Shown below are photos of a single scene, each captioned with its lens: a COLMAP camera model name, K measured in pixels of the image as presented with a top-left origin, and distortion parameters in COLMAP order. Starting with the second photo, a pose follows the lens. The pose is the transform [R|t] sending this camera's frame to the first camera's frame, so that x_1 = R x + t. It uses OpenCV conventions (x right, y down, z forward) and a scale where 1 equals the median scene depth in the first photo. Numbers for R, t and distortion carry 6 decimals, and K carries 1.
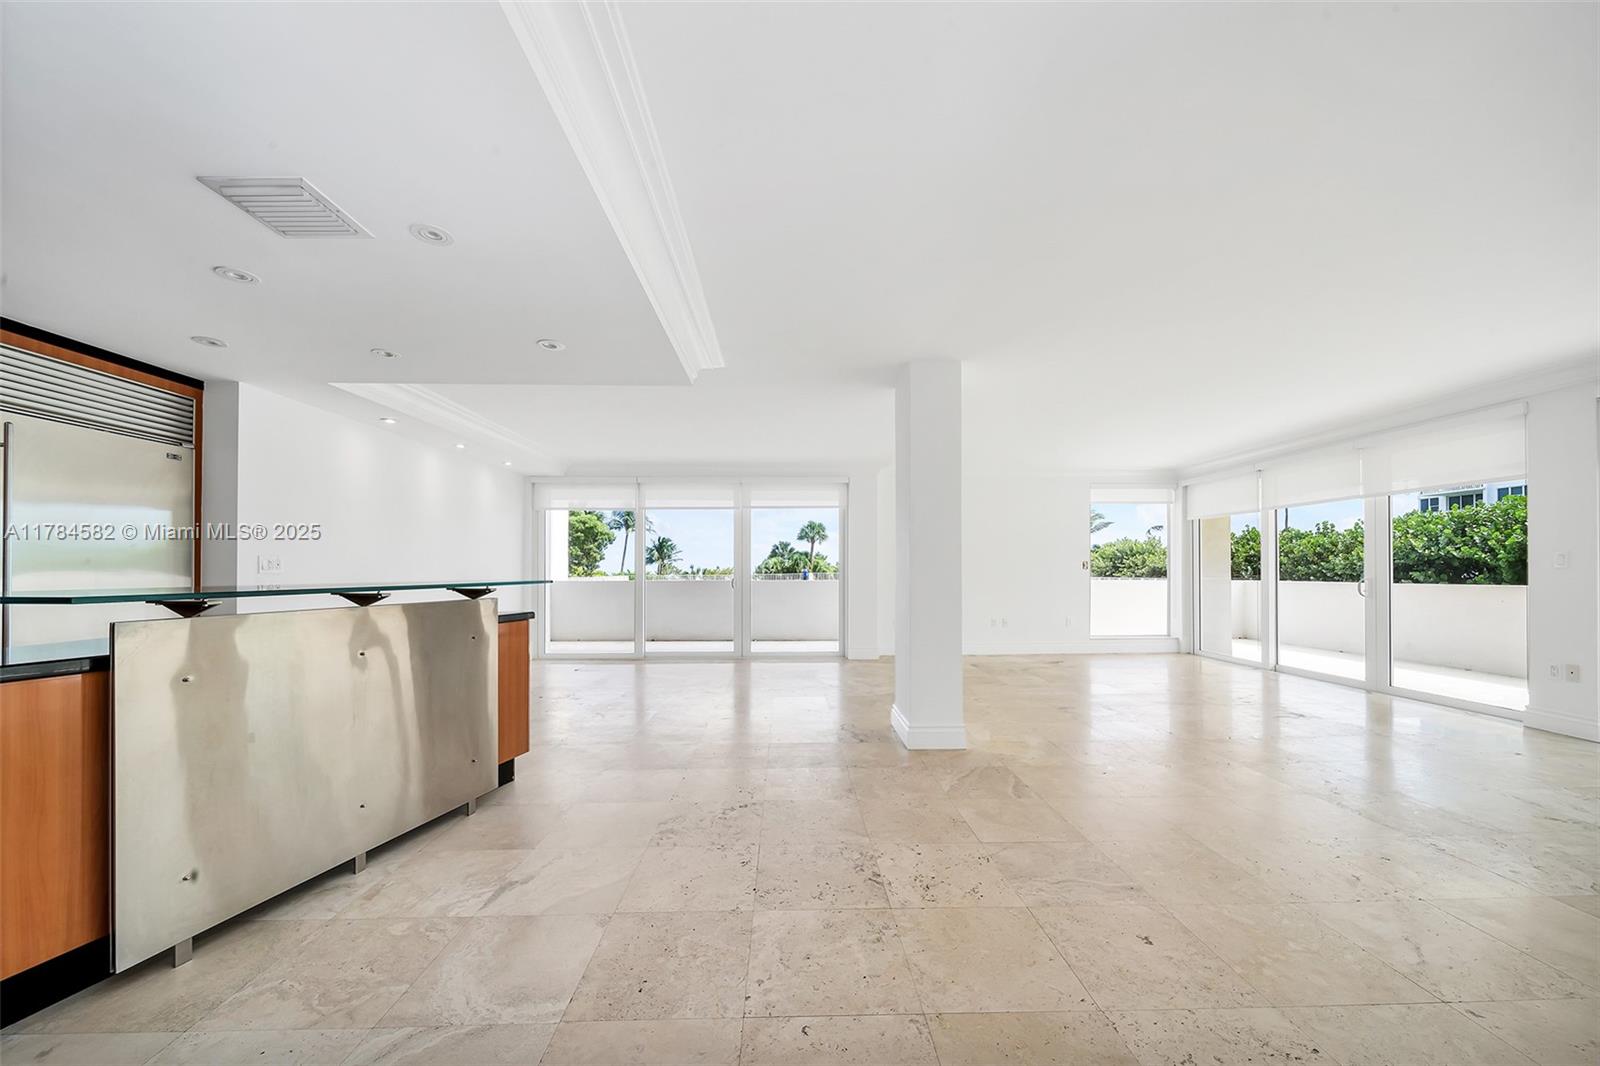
lens RADIAL K [[570.7, 0, 798.8], [0, 570.7, 563.8], [0, 0, 1]] dist [-0.006474, -0.000483]
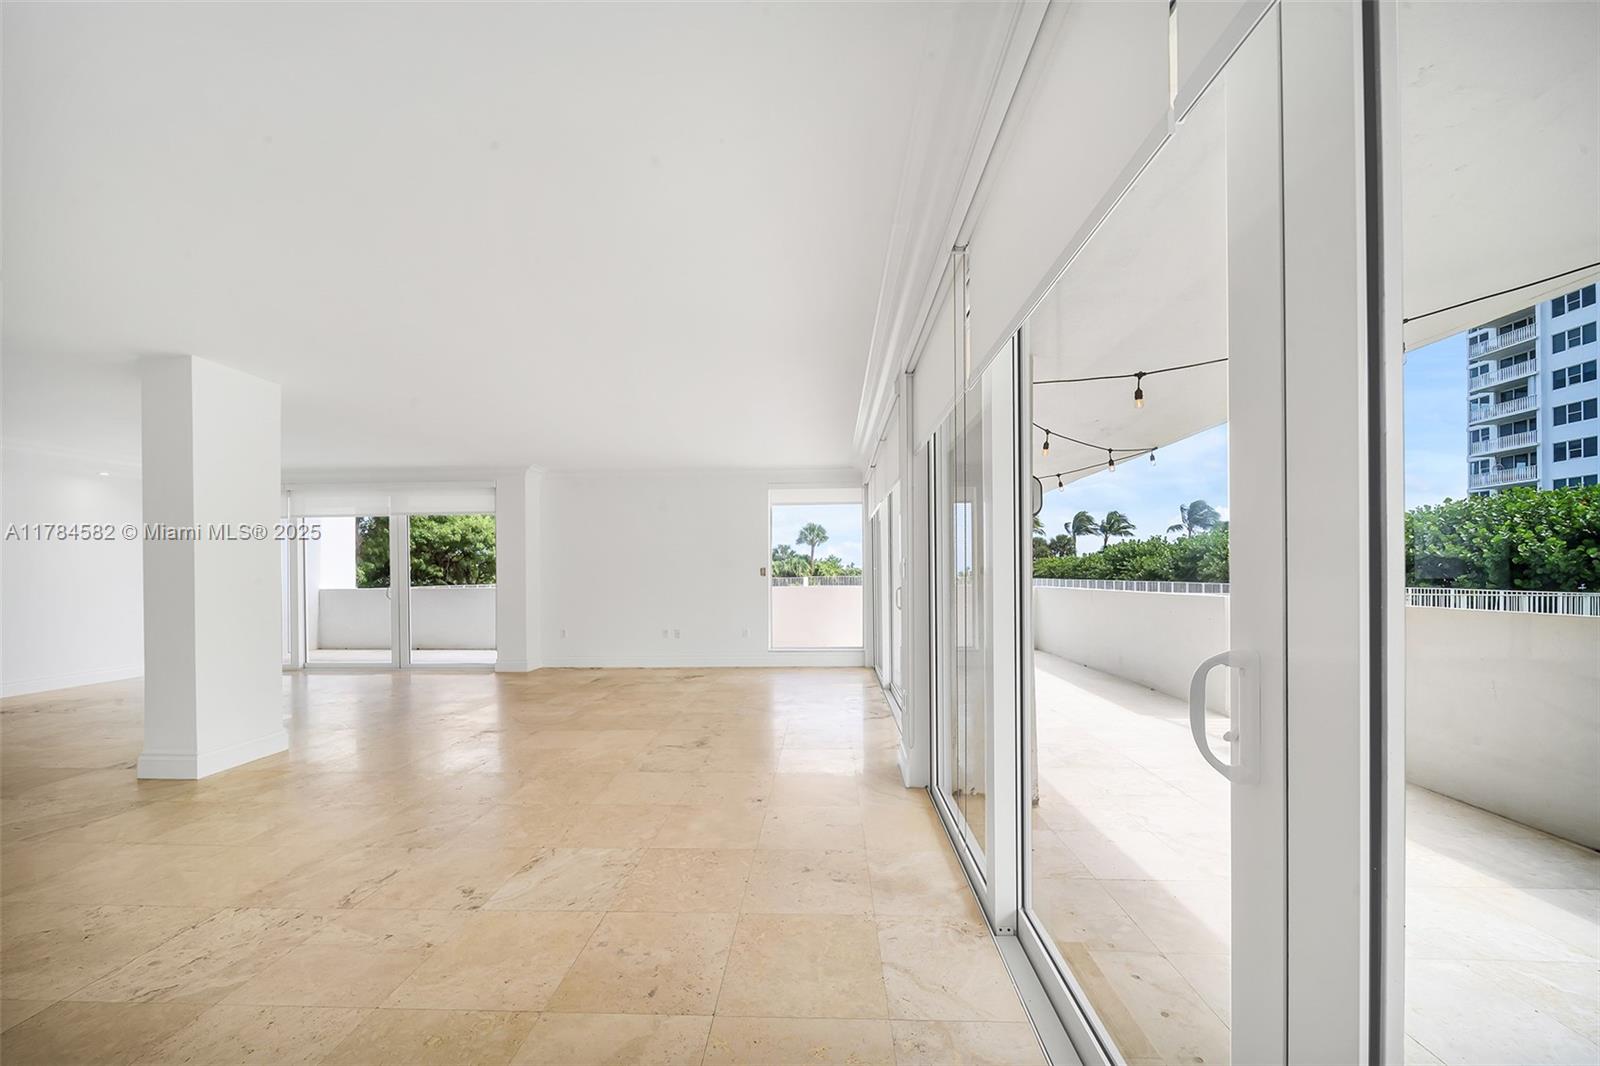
lens RADIAL K [[579.5, 0, 801.3], [0, 579.5, 574.6], [0, 0, 1]] dist [-0.004773, 0.000017]
pose [[0.998288, -0.005085, -0.058265, 0.671743], [0.005860, 0.999896, 0.013144, -0.004787], [0.058193, -0.013463, 0.998215, 0.070619]]
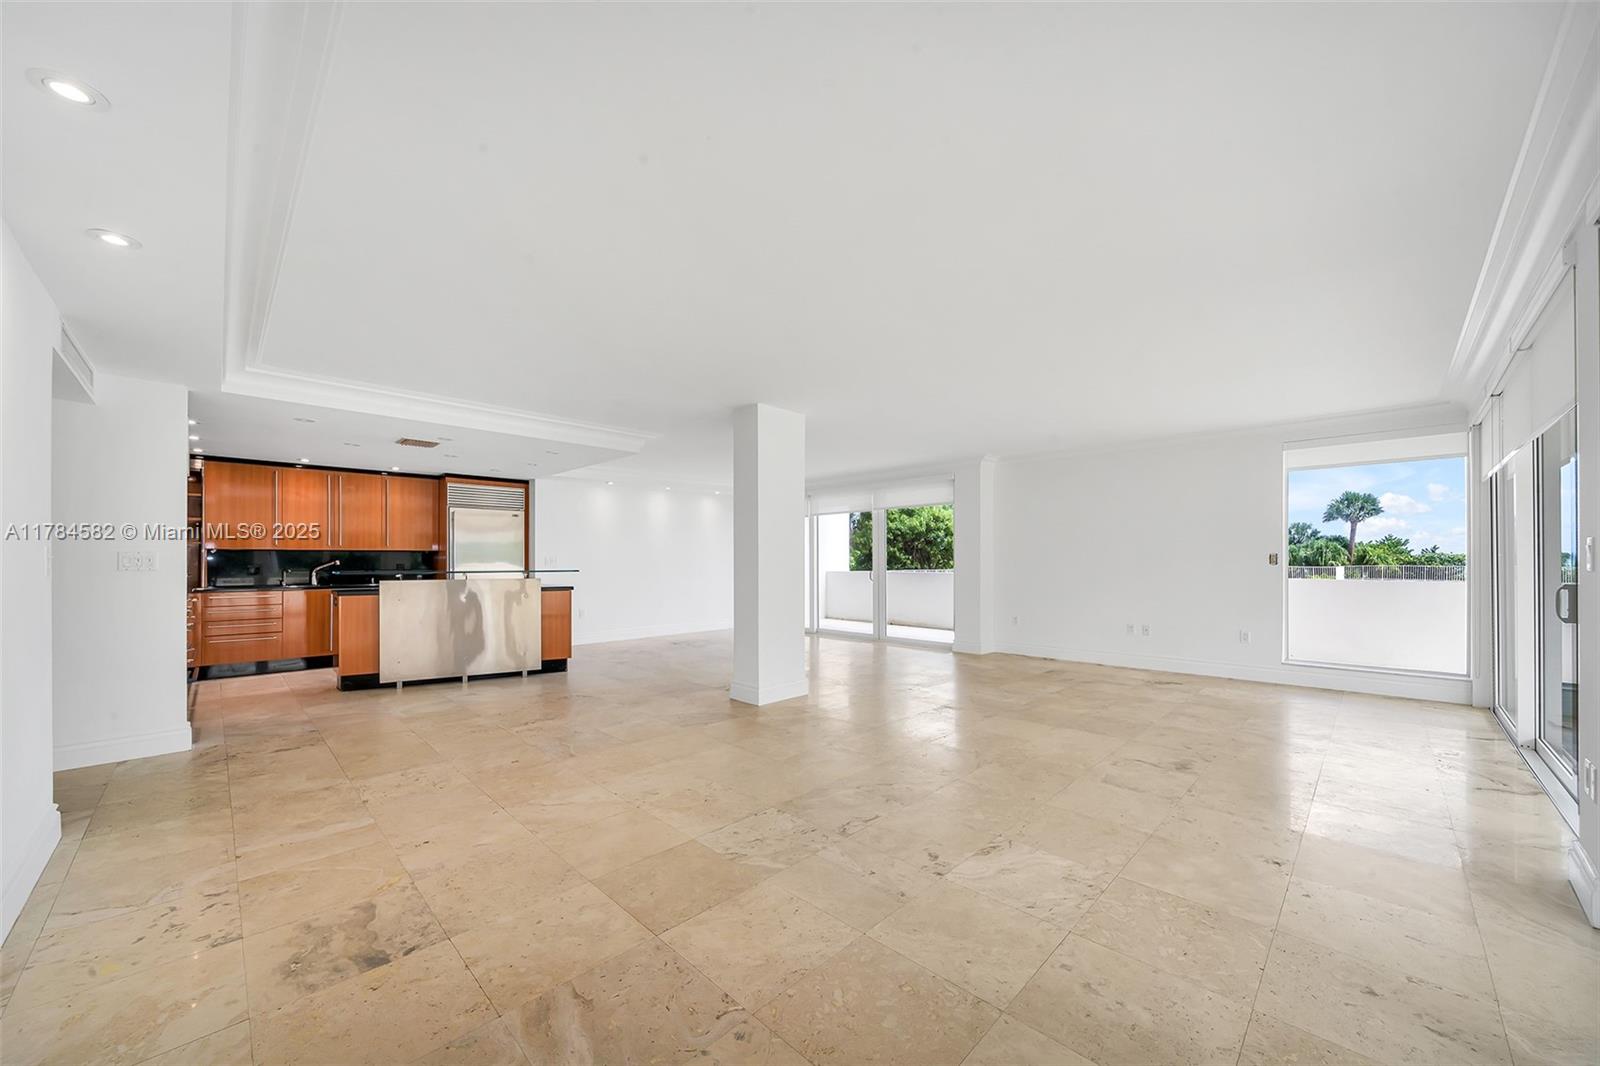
lens RADIAL K [[583.6, 0, 800.4], [0, 583.6, 560.2], [0, 0, 1]] dist [-0.003829, -0.000091]
pose [[0.698728, 0.000234, -0.715388, 0.661503], [0.006820, 0.999952, 0.006989, -0.005212], [0.715355, -0.009763, 0.698693, 0.079196]]
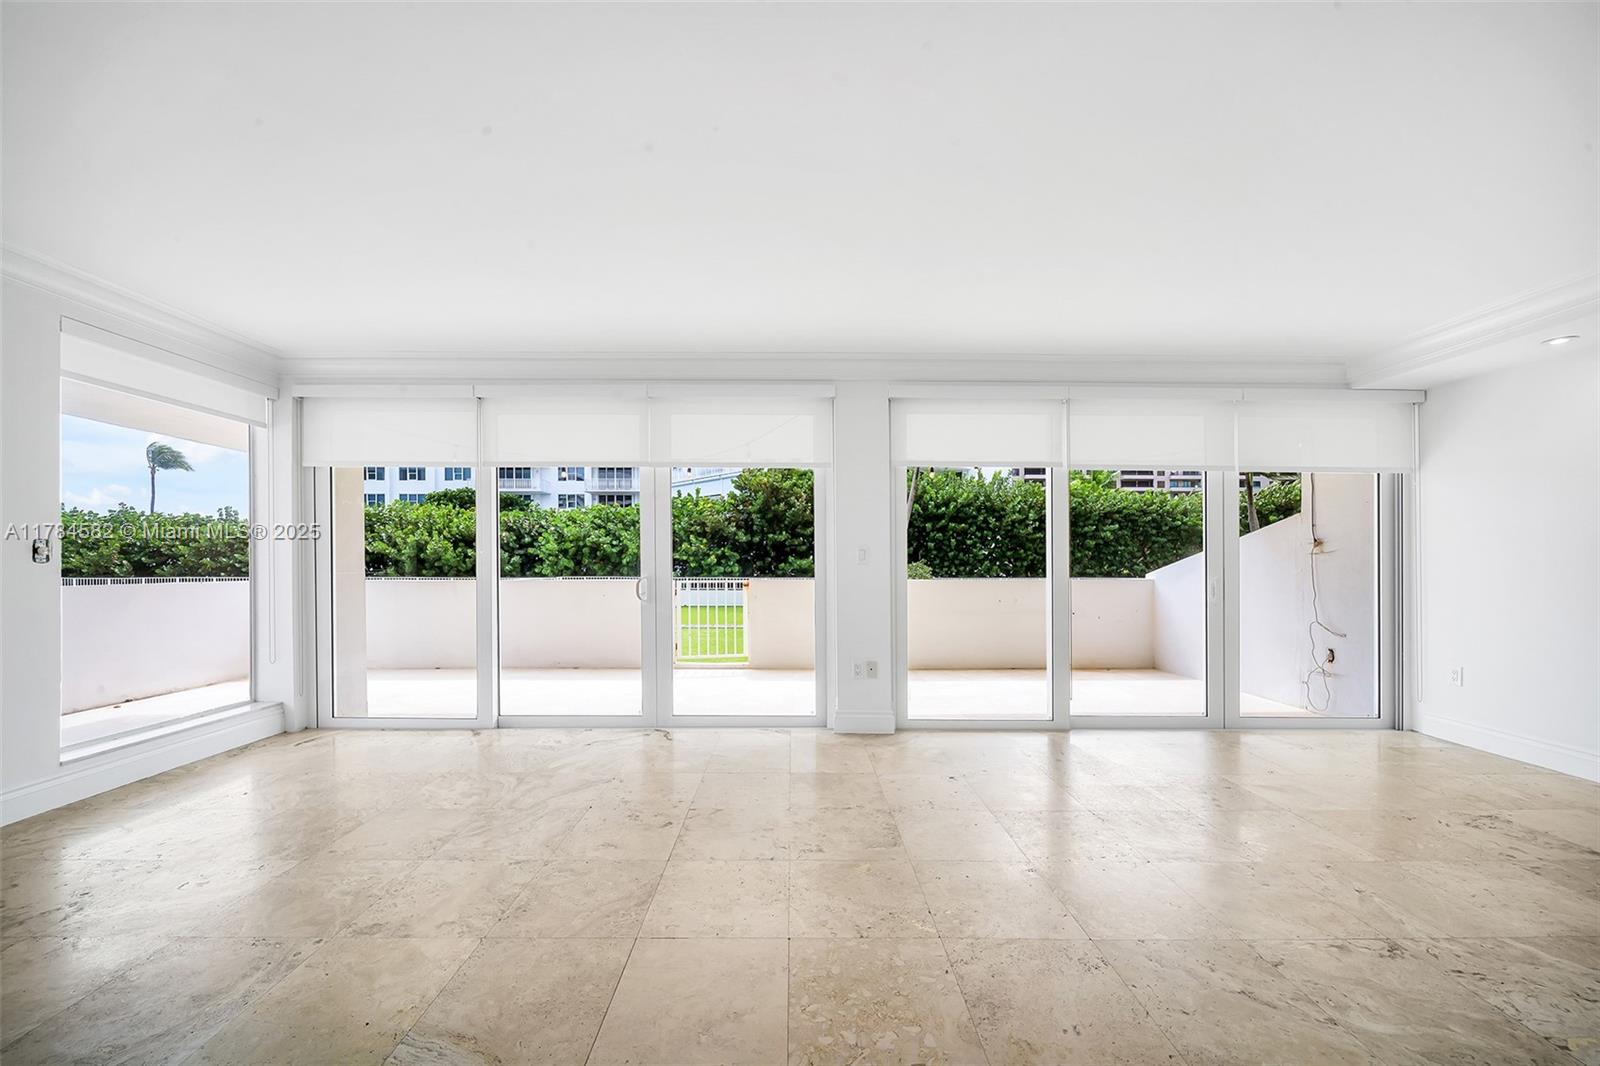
lens RADIAL K [[592.6, 0, 796.9], [0, 592.6, 559.1], [0, 0, 1]] dist [-0.004895, -0.000146]
pose [[0.008631, 0.007035, 0.999938, 0.174771], [-0.011130, 0.999914, -0.006939, 0.005287], [-0.999901, -0.011069, 0.008708, 0.595717]]
